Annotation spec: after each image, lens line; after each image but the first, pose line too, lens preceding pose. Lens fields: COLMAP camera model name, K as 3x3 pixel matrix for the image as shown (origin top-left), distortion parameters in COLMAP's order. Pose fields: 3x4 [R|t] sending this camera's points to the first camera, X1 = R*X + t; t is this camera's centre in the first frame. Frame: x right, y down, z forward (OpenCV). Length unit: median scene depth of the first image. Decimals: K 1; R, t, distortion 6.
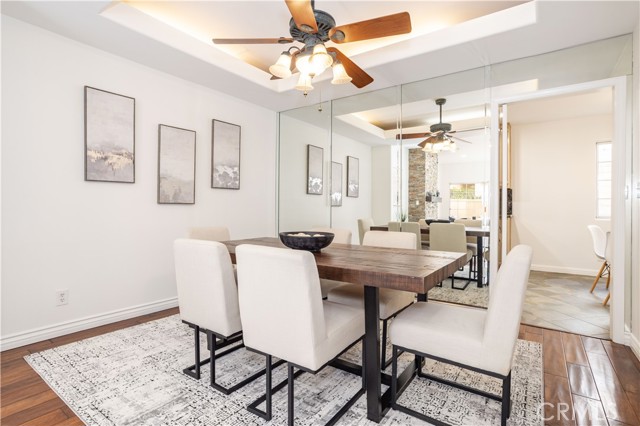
lens RADIAL K [[318.6, 0, 320.2], [0, 318.6, 208.1], [0, 0, 1]] dist [0.002957, 0.000985]
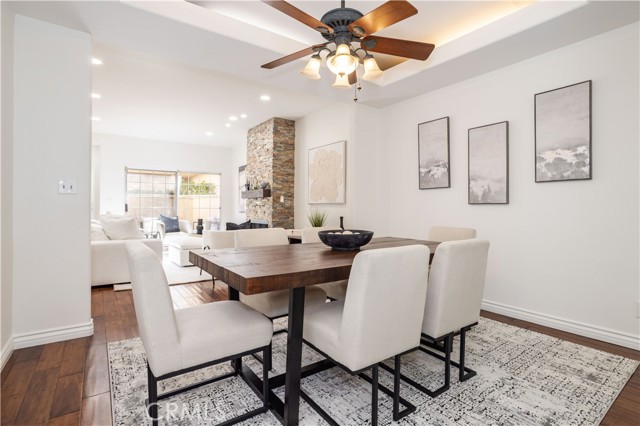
lens RADIAL K [[318.6, 0, 320.1], [0, 318.6, 214.4], [0, 0, 1]] dist [0.002957, 0.000985]
pose [[-0.289153, 0.007445, -0.957254, 0.643580], [-0.009824, 0.999894, 0.010744, 0.013488], [0.957232, 0.012511, -0.289050, 0.813323]]
